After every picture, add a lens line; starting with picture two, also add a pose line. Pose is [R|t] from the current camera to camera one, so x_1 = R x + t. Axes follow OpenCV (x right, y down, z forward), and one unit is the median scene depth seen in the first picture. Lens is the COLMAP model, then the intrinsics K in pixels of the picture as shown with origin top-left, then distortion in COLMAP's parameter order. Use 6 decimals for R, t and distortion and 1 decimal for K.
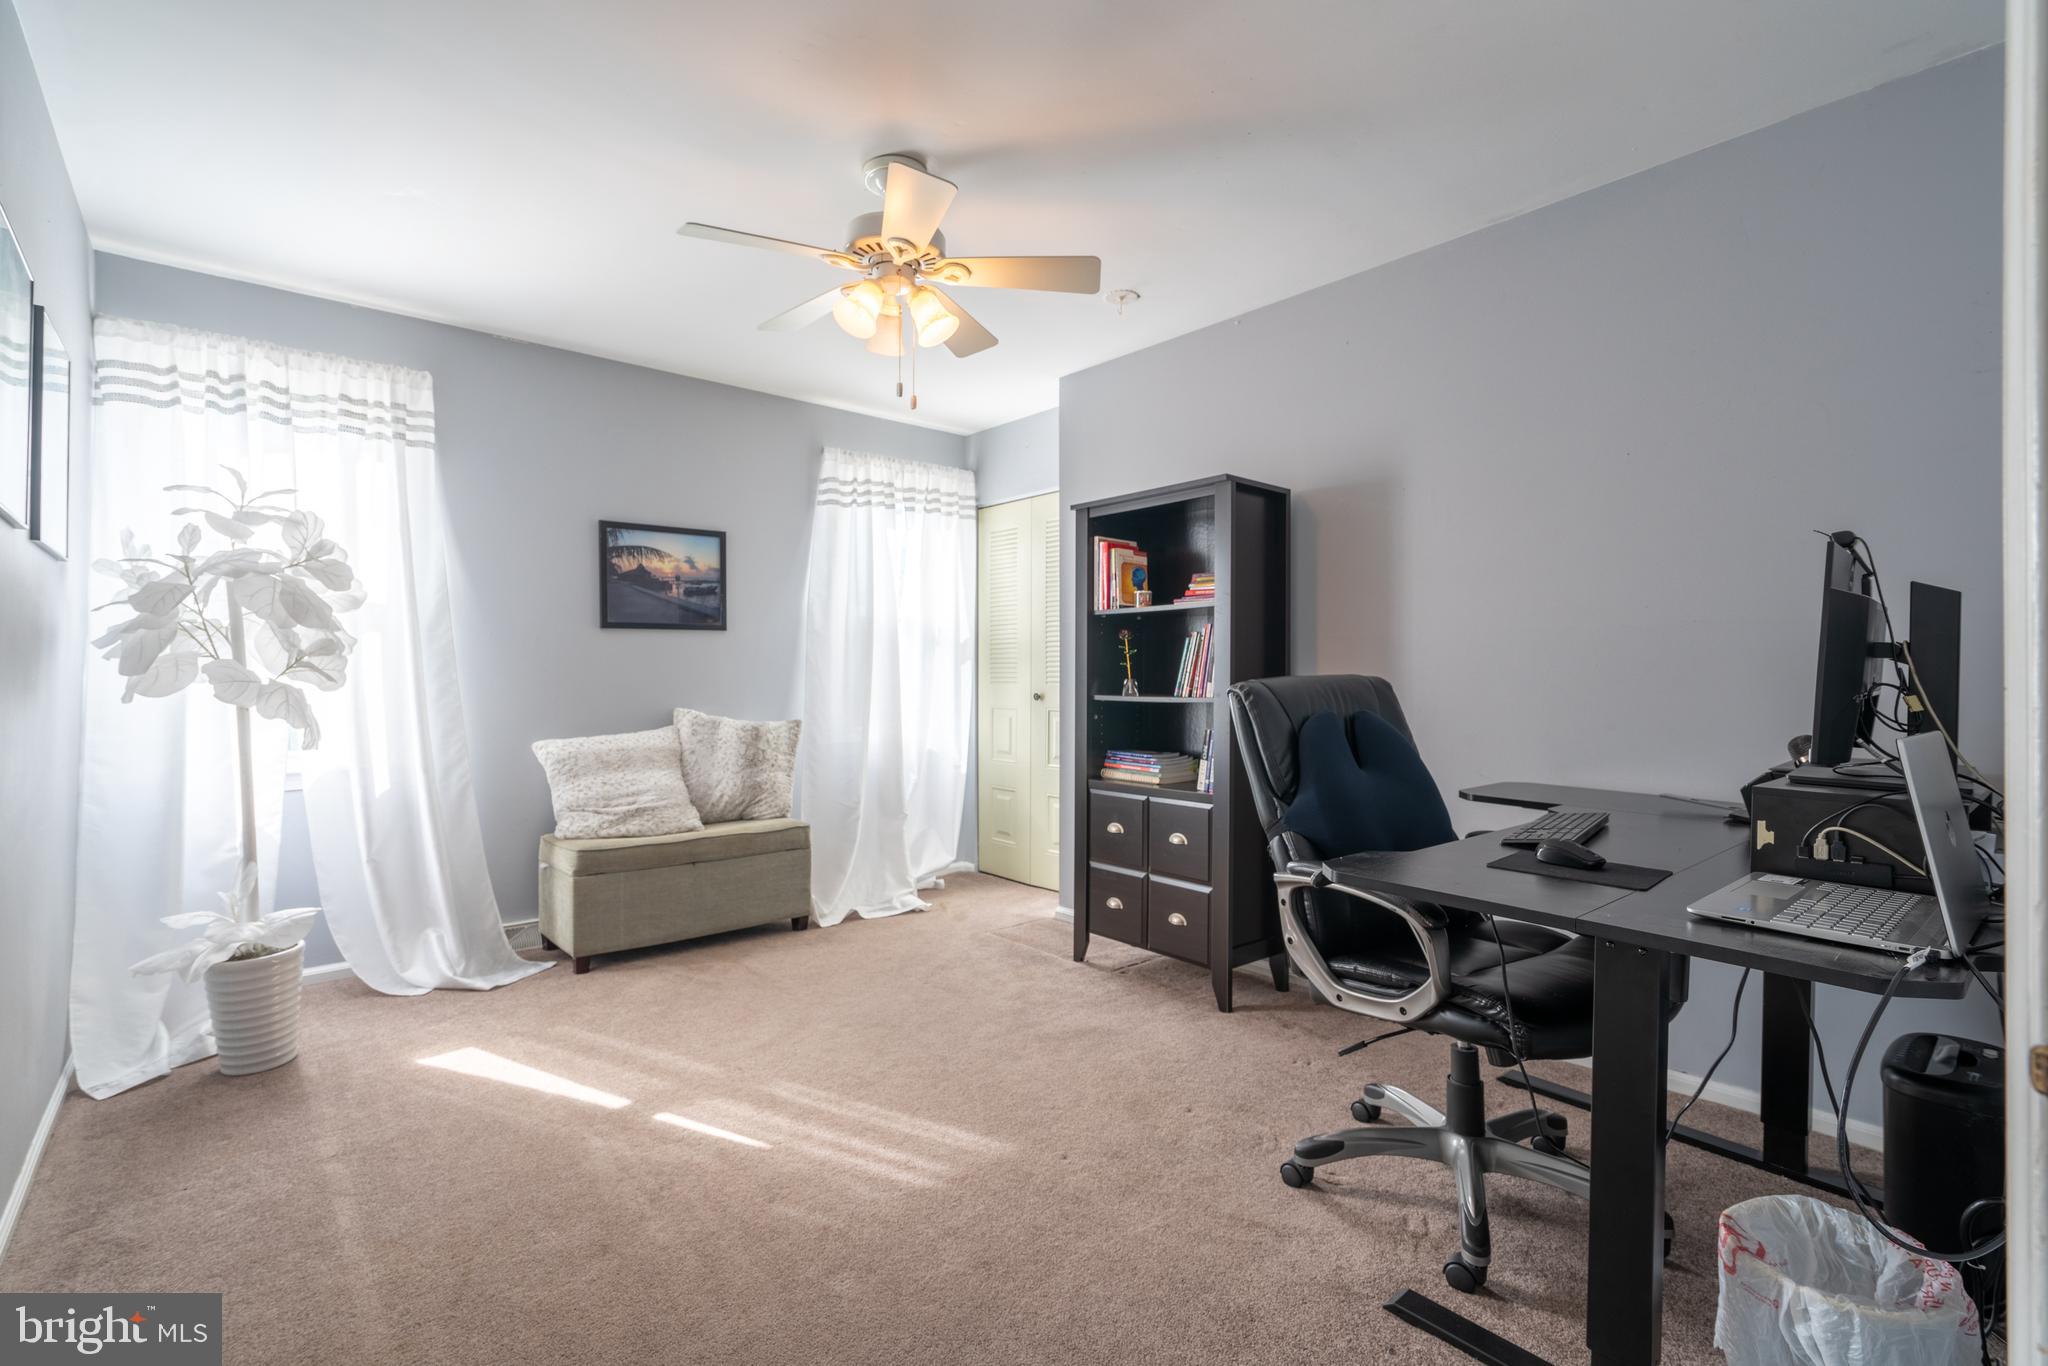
lens RADIAL K [[932.9, 0, 979.1], [0, 932.9, 689.8], [0, 0, 1]] dist [-0.002795, 0.001141]
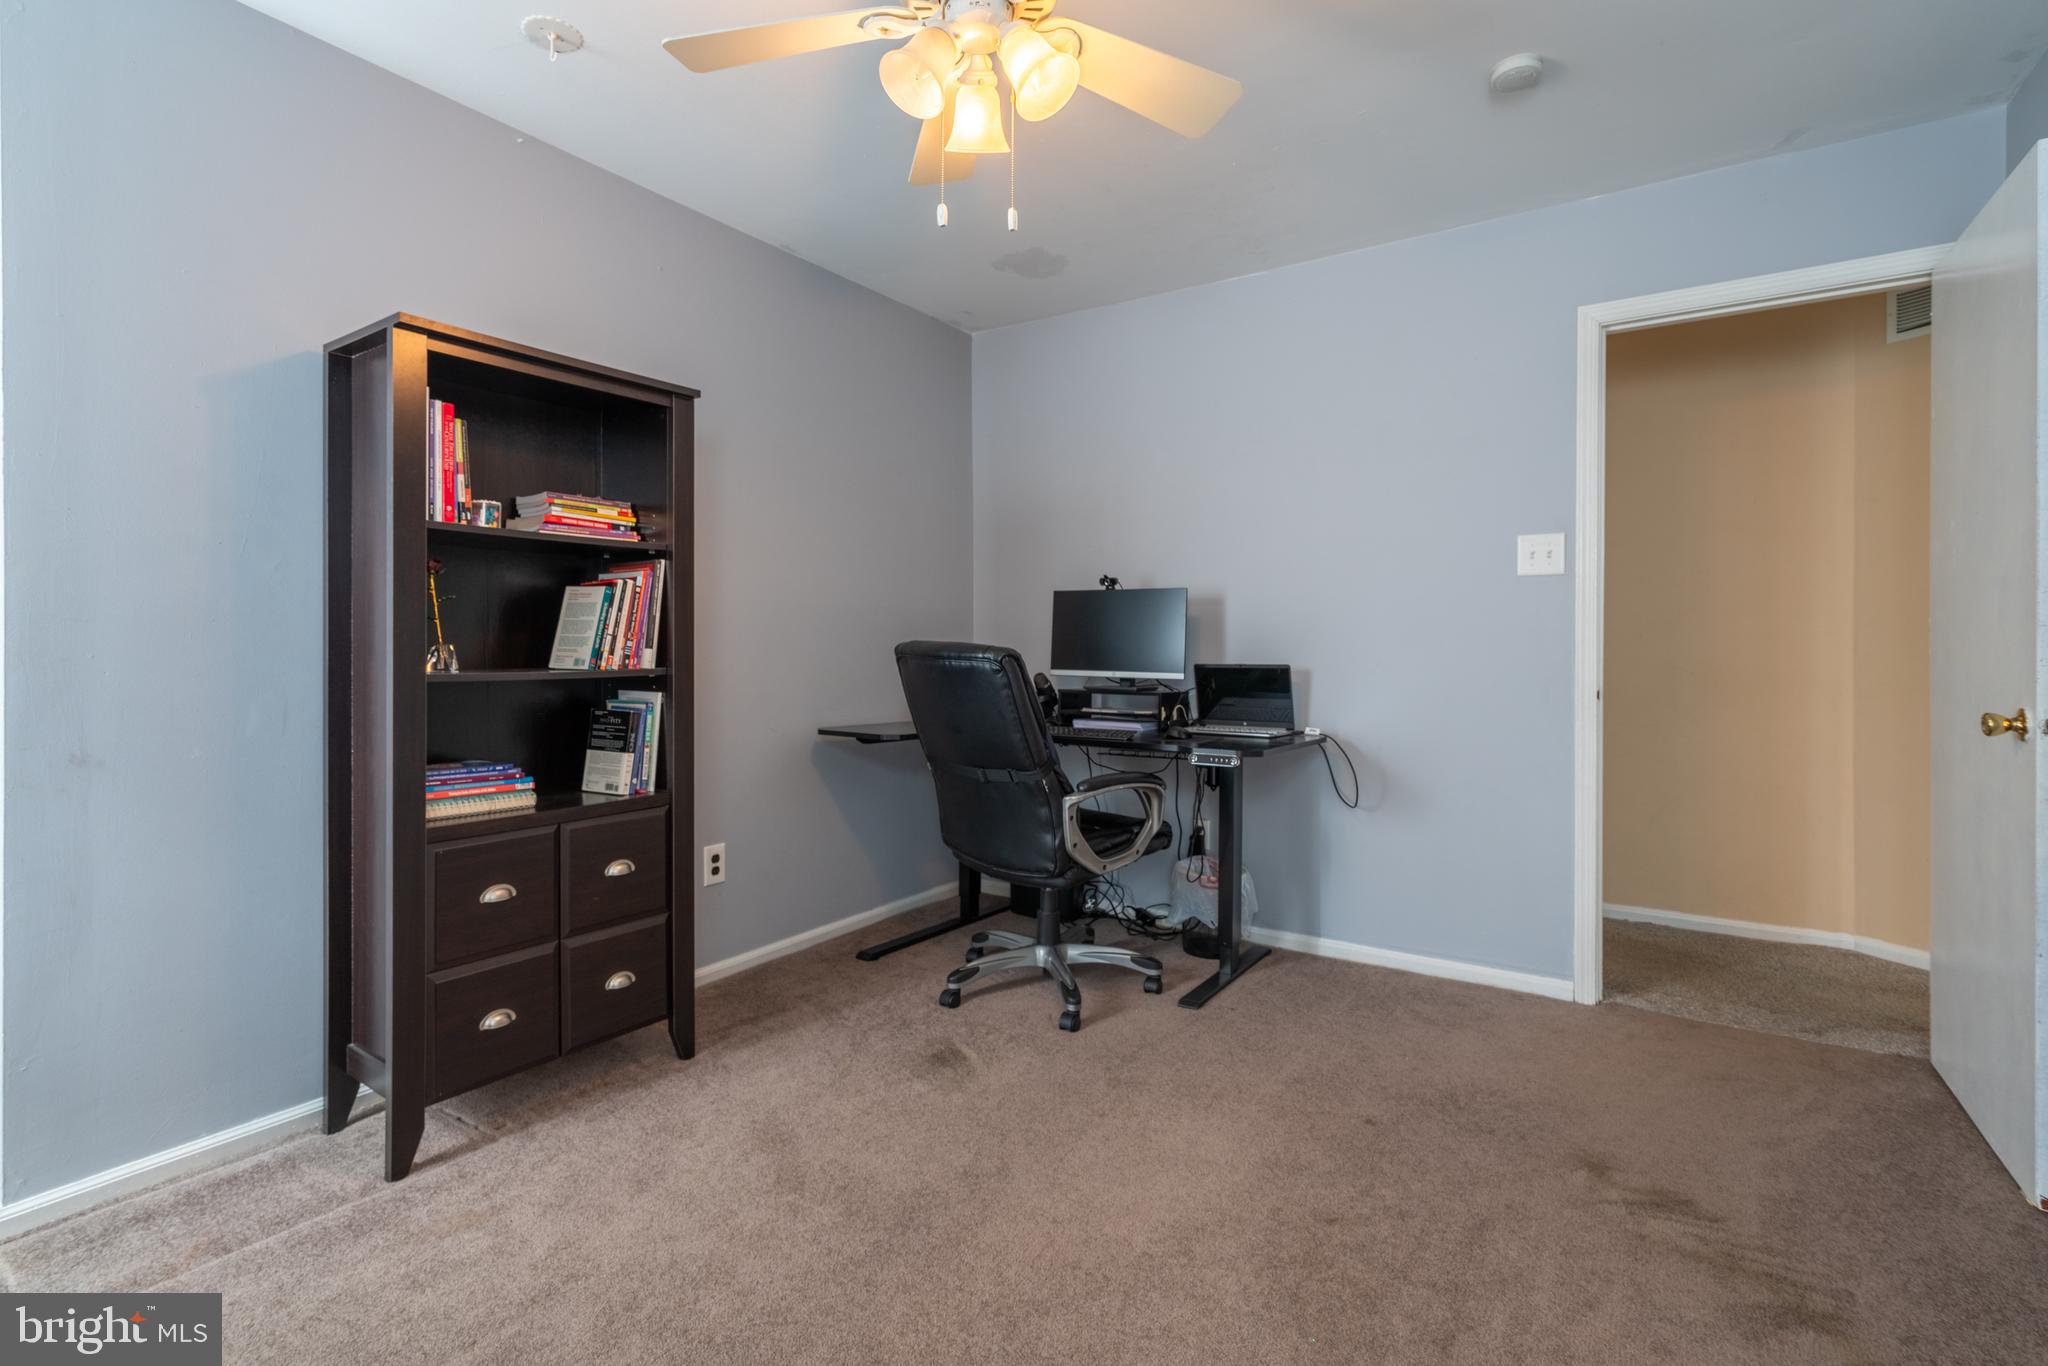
lens RADIAL K [[926.3, 0, 1013.0], [0, 926.3, 676.7], [0, 0, 1]] dist [-0.004128, 0.000223]
pose [[-0.277178, -0.035451, 0.960164, -0.547210], [0.016407, 0.998999, 0.041621, -0.012397], [-0.960678, 0.027290, -0.276319, 0.899813]]
